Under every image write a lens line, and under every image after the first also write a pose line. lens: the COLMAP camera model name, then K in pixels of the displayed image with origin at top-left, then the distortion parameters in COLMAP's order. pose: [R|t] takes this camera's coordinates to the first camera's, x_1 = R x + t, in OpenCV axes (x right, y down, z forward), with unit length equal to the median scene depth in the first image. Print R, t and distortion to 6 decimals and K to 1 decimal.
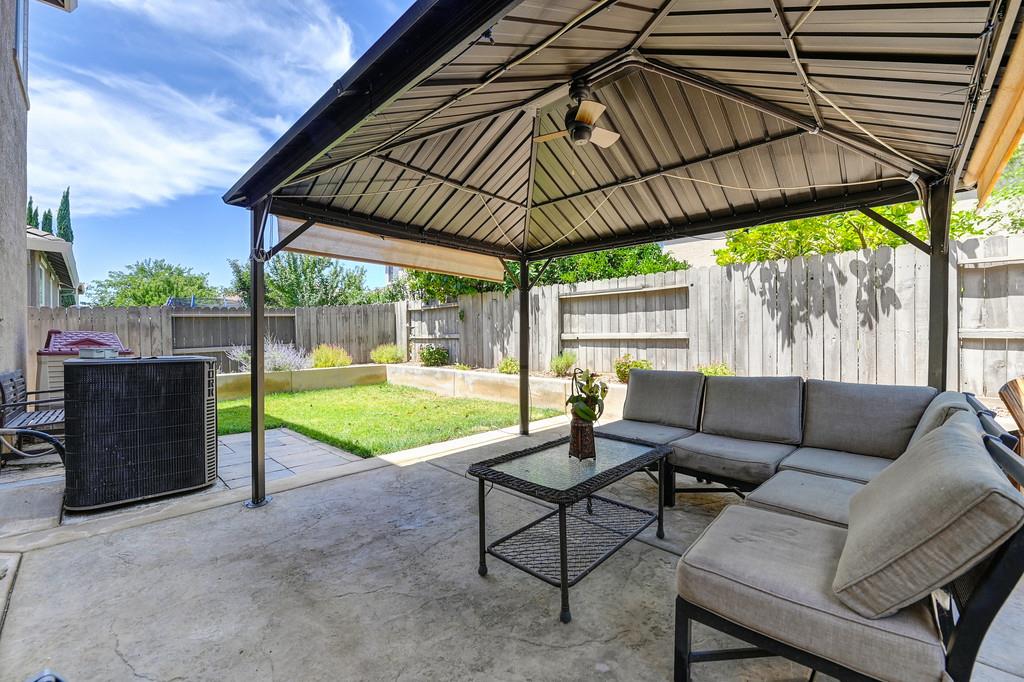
lens RADIAL K [[414.6, 0, 511.7], [0, 414.6, 340.4], [0, 0, 1]] dist [-0.001008, -0.000027]
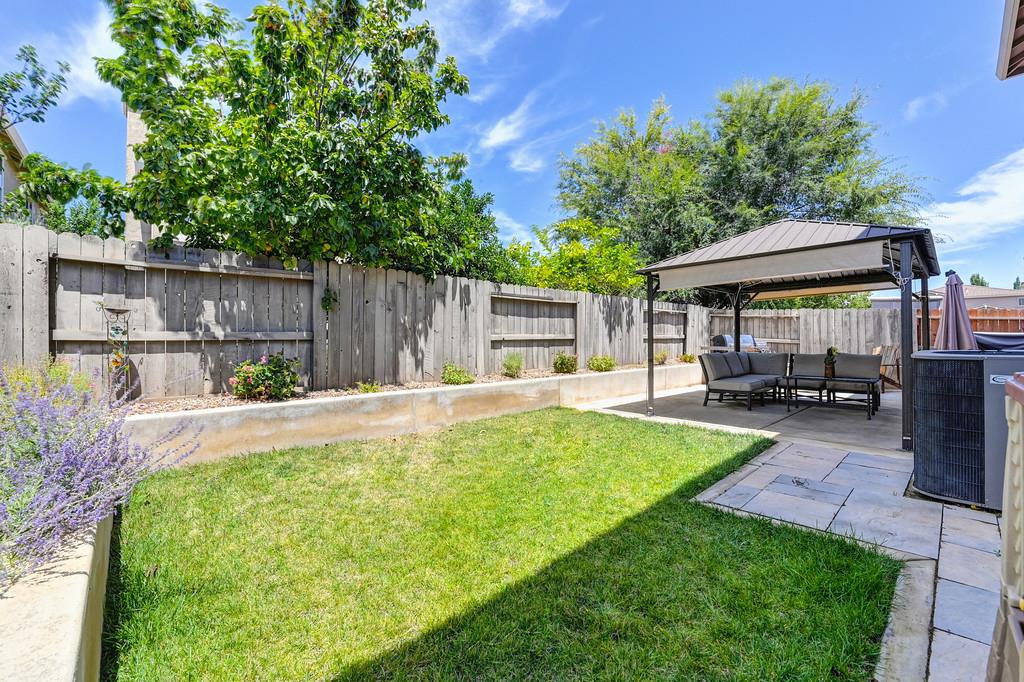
lens RADIAL K [[414.6, 0, 510.9], [0, 414.6, 336.2], [0, 0, 1]] dist [-0.001008, -0.000027]
pose [[0.083755, 0.002251, 0.996484, -0.844712], [0.003293, 0.999991, -0.002535, -0.009401], [-0.996481, 0.003493, 0.083747, 0.904536]]
